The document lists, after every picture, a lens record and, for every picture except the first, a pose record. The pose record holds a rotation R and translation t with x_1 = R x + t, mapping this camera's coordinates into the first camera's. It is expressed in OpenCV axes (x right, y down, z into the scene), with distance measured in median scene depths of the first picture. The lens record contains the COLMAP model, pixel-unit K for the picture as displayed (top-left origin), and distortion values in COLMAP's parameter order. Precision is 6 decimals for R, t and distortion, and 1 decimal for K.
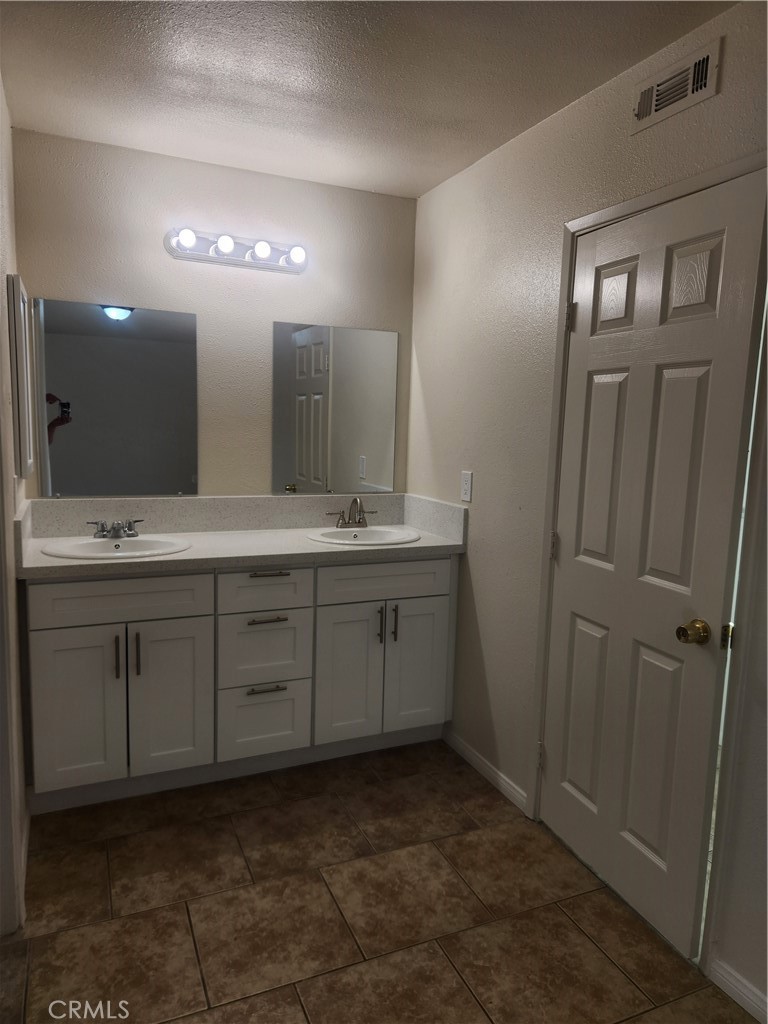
lens RADIAL K [[681.0, 0, 384.0], [0, 681.0, 512.0], [0, 0, 1]] dist [0.033176, -0.085244]
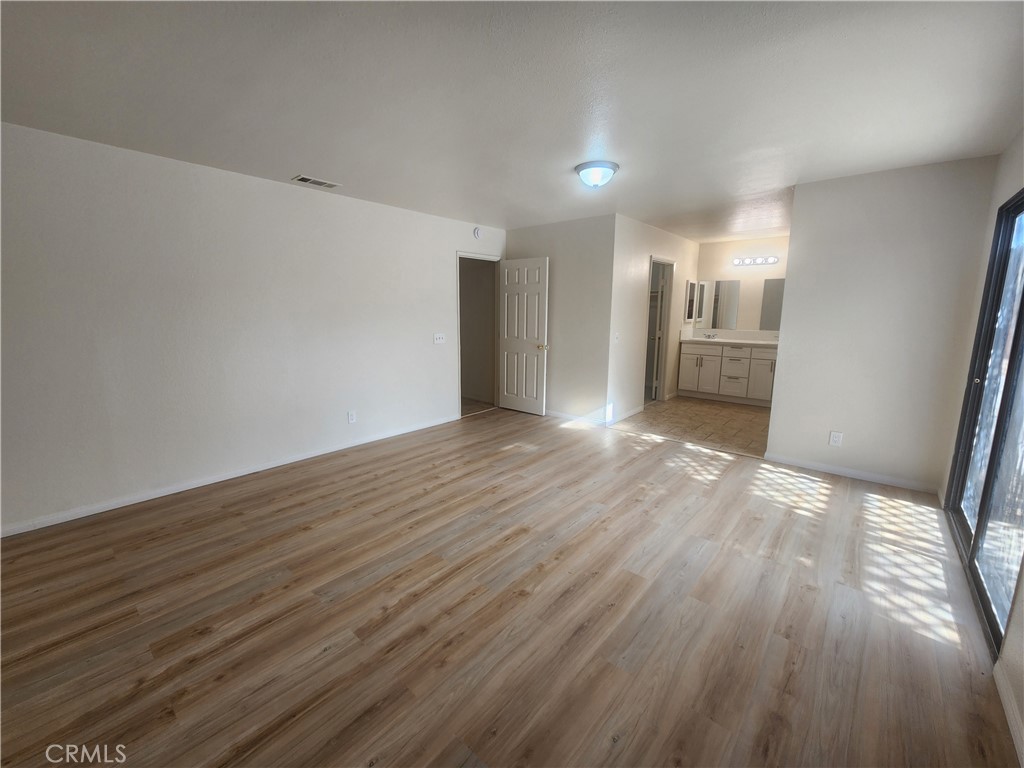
lens RADIAL K [[419.7, 0, 512.0], [0, 419.7, 384.0], [0, 0, 1]] dist [-0.000235, -0.000171]
pose [[0.426183, 0.132315, -0.894908, 1.356472], [-0.115051, 0.989140, 0.091457, 0.209376], [0.897291, 0.063983, 0.436778, -1.107944]]
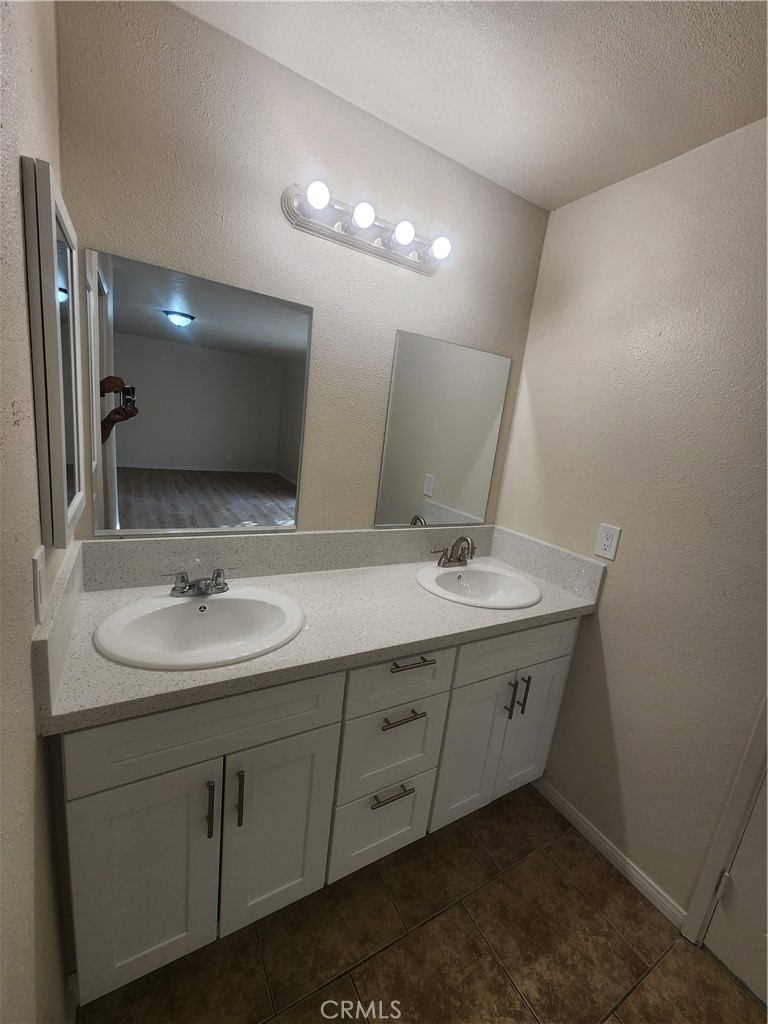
lens RADIAL K [[415.3, 0, 380.0], [0, 415.3, 507.4], [0, 0, 1]] dist [-0.016344, -0.000571]
pose [[0.991493, 0.060747, 0.115113, -0.247526], [-0.069782, 0.994651, 0.076154, -0.105949], [-0.109871, -0.083539, 0.990429, 0.519055]]
